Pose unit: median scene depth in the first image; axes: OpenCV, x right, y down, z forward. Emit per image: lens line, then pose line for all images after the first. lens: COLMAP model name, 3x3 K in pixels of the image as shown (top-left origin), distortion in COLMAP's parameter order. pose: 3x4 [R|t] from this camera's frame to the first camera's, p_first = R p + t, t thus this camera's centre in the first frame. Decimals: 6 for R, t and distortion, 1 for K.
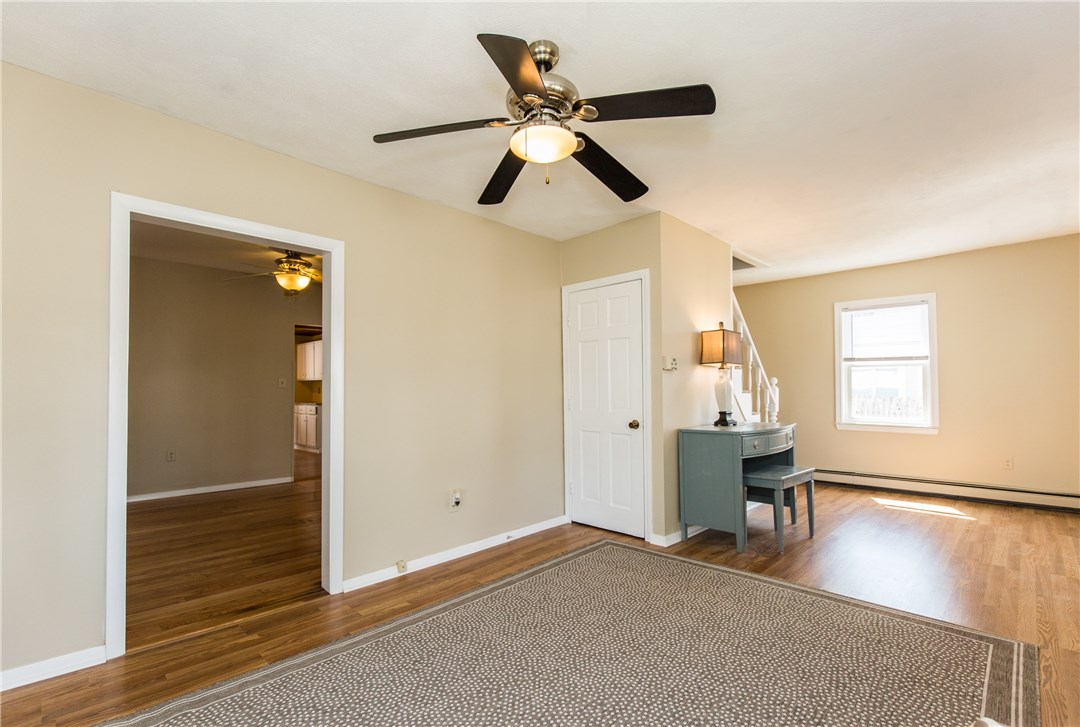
lens RADIAL K [[506.4, 0, 537.8], [0, 506.4, 366.6], [0, 0, 1]] dist [-0.000516, 0.000535]
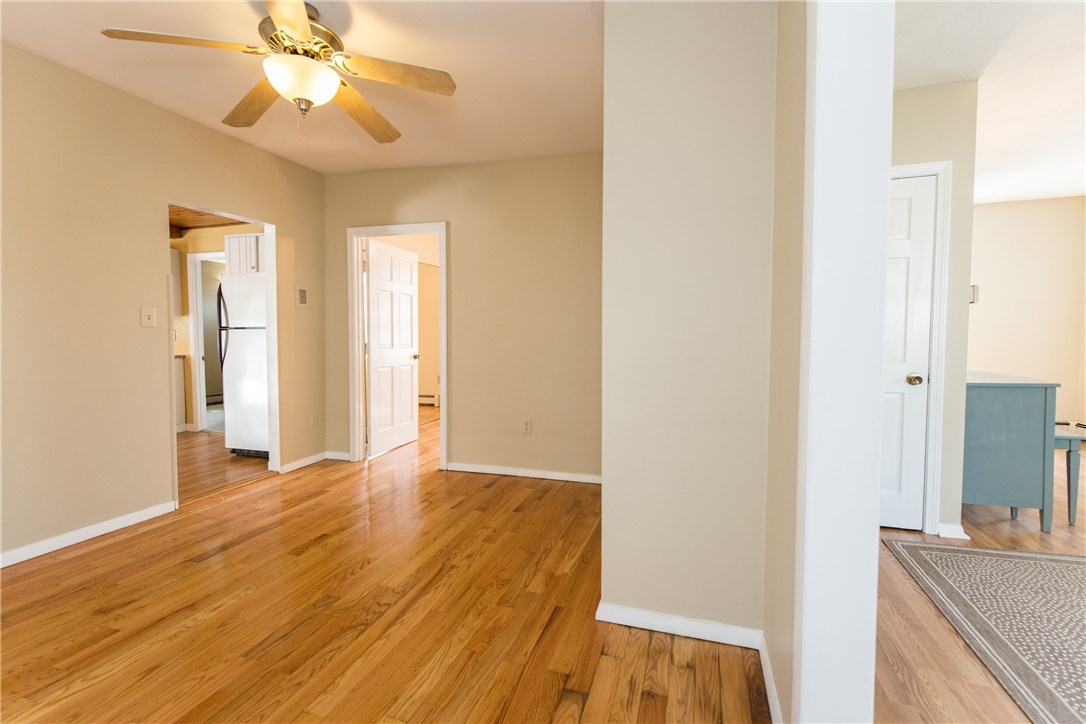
lens RADIAL K [[489.8, 0, 547.0], [0, 489.8, 358.7], [0, 0, 1]] dist [-0.000933, -0.000425]
pose [[0.895668, -0.023765, 0.444089, -0.626300], [-0.011450, 0.997008, 0.076446, 0.039340], [-0.444577, -0.073555, 0.892716, 0.646307]]
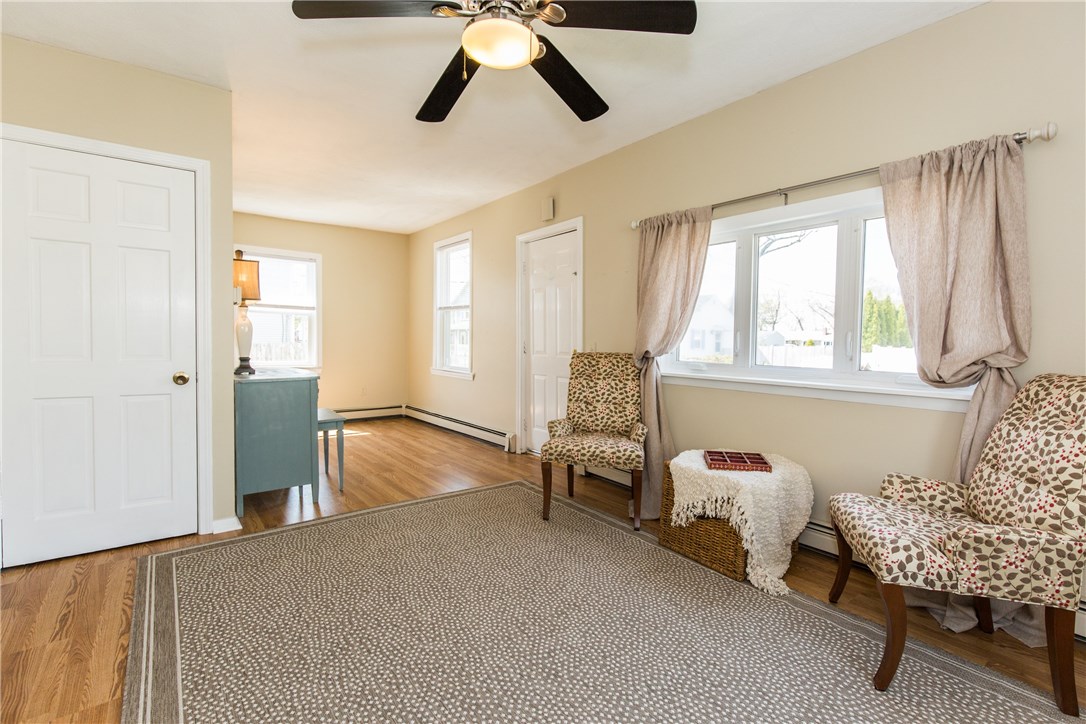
lens RADIAL K [[507.1, 0, 543.7], [0, 507.1, 356.5], [0, 0, 1]] dist [0.002075, -0.000191]
pose [[0.152866, -0.029195, 0.987816, -0.448581], [-0.044232, 0.998360, 0.036352, 0.038079], [-0.987257, -0.049250, 0.151324, 0.425081]]
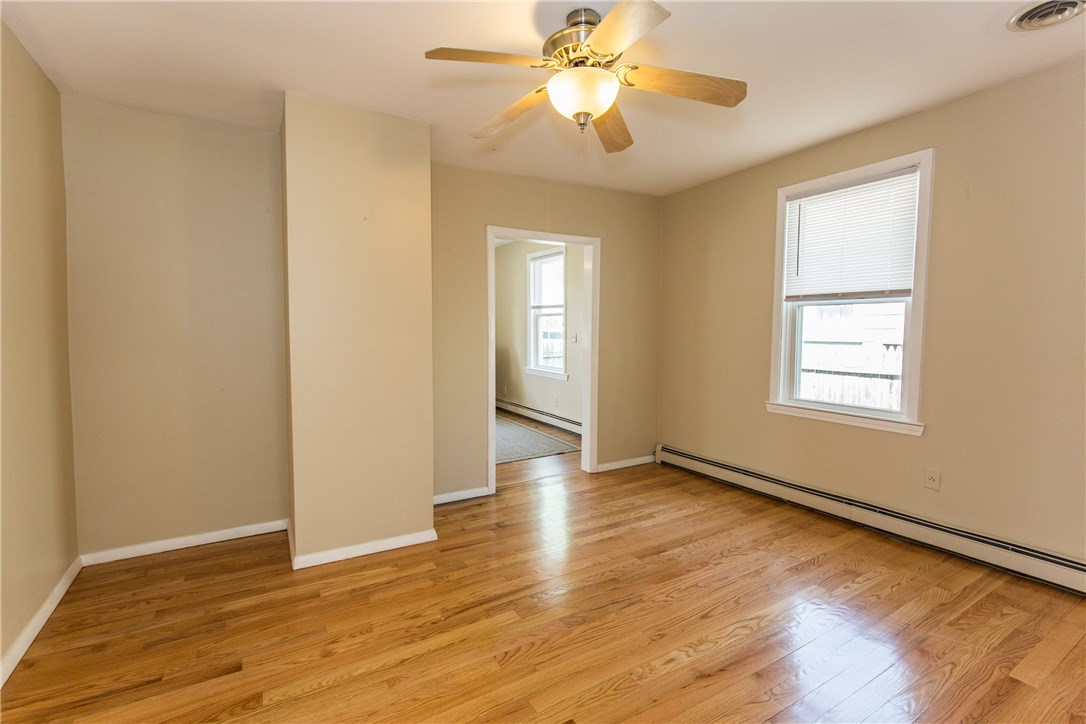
lens RADIAL K [[489.8, 0, 547.0], [0, 489.8, 358.7], [0, 0, 1]] dist [-0.000933, -0.000425]
pose [[-0.964813, -0.019232, 0.262233, -0.726723], [-0.010572, 0.999352, 0.034395, 0.038548], [-0.262724, 0.030413, -0.964392, 1.812657]]
